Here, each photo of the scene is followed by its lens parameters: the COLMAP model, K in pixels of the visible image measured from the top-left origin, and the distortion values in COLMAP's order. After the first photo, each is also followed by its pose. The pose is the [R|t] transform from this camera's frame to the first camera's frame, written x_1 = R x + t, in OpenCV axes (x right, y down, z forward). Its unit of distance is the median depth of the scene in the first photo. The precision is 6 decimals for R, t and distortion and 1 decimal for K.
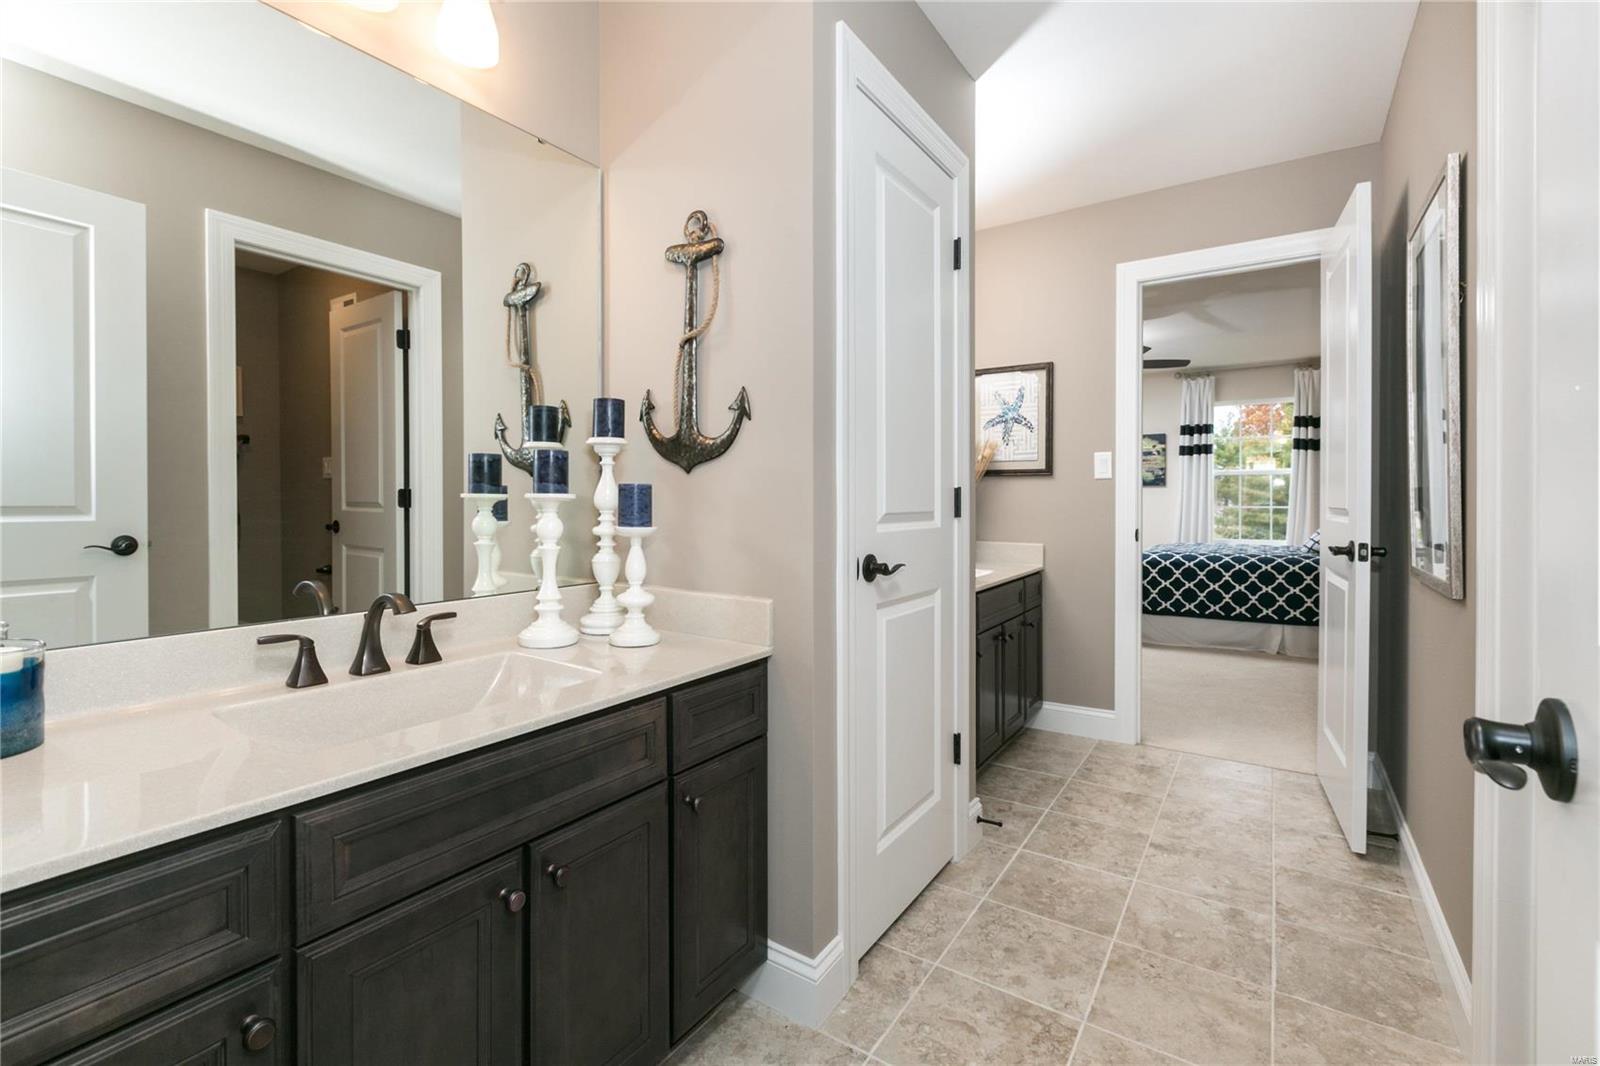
lens RADIAL K [[709.5, 0, 798.5], [0, 709.5, 523.7], [0, 0, 1]] dist [0.001328, 0.000654]
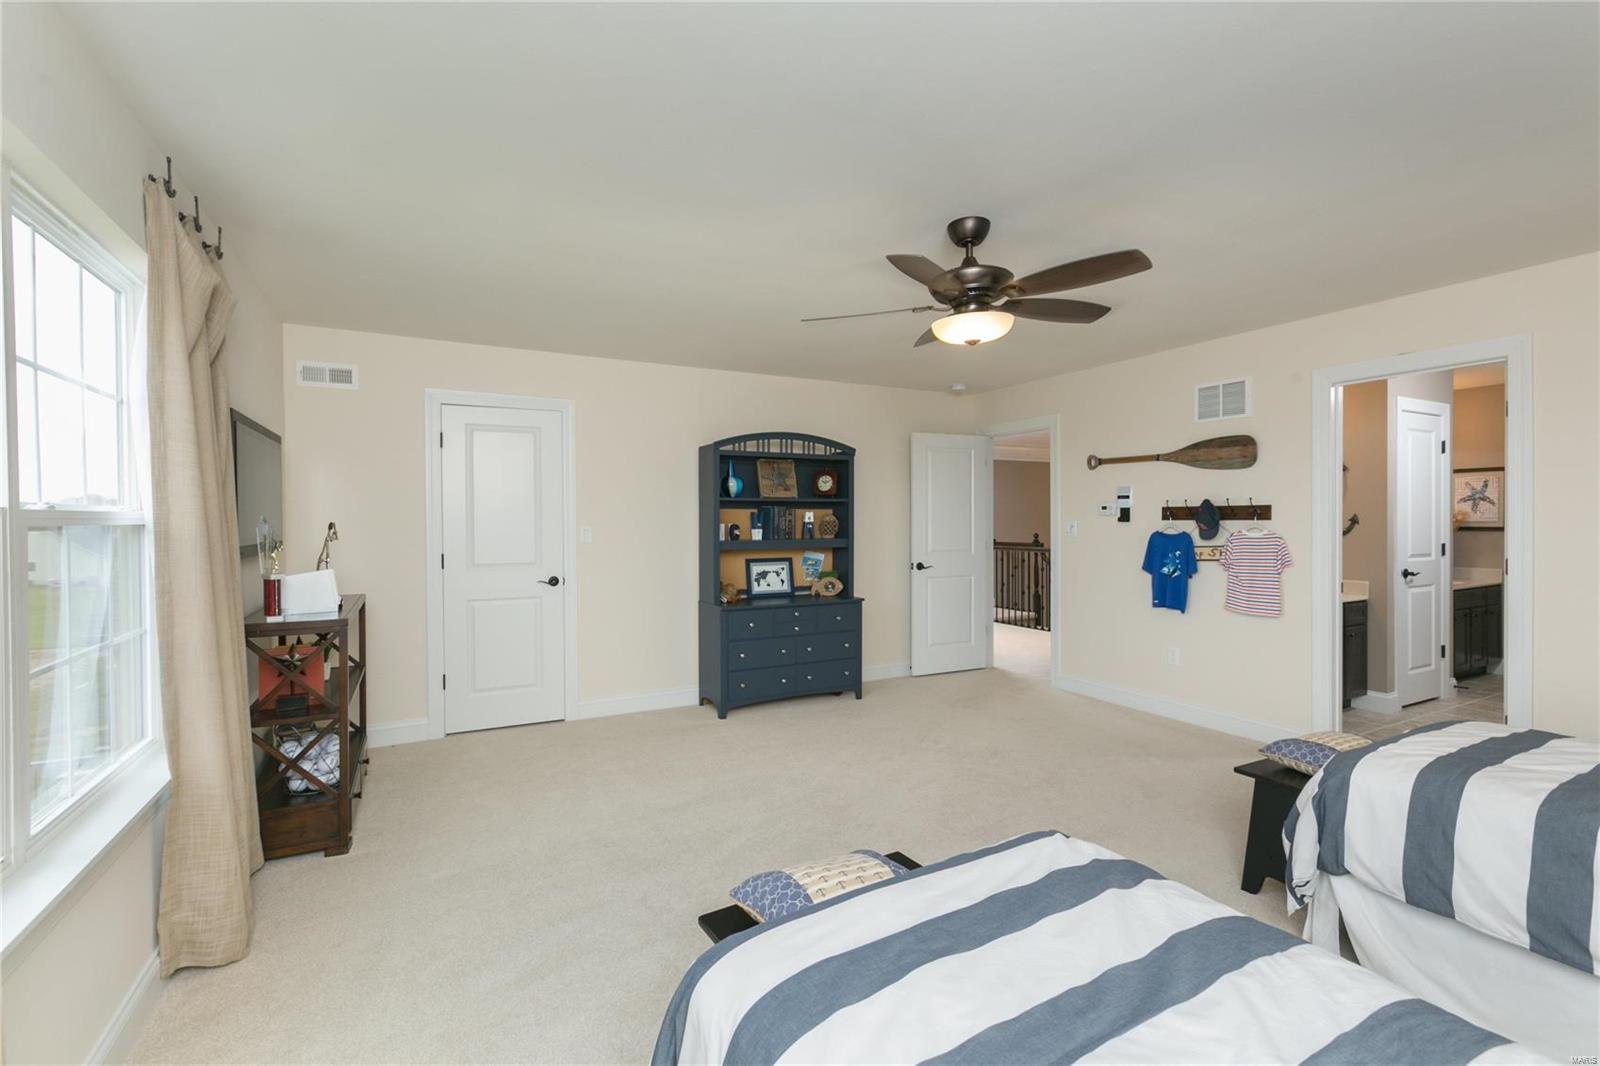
lens RADIAL K [[709.5, 0, 798.5], [0, 709.5, 523.7], [0, 0, 1]] dist [0.001328, 0.000654]
pose [[0.880912, 0.005245, -0.473250, -0.563176], [-0.016644, 0.999663, -0.019902, -0.032342], [0.472987, 0.025409, 0.880703, -2.163119]]
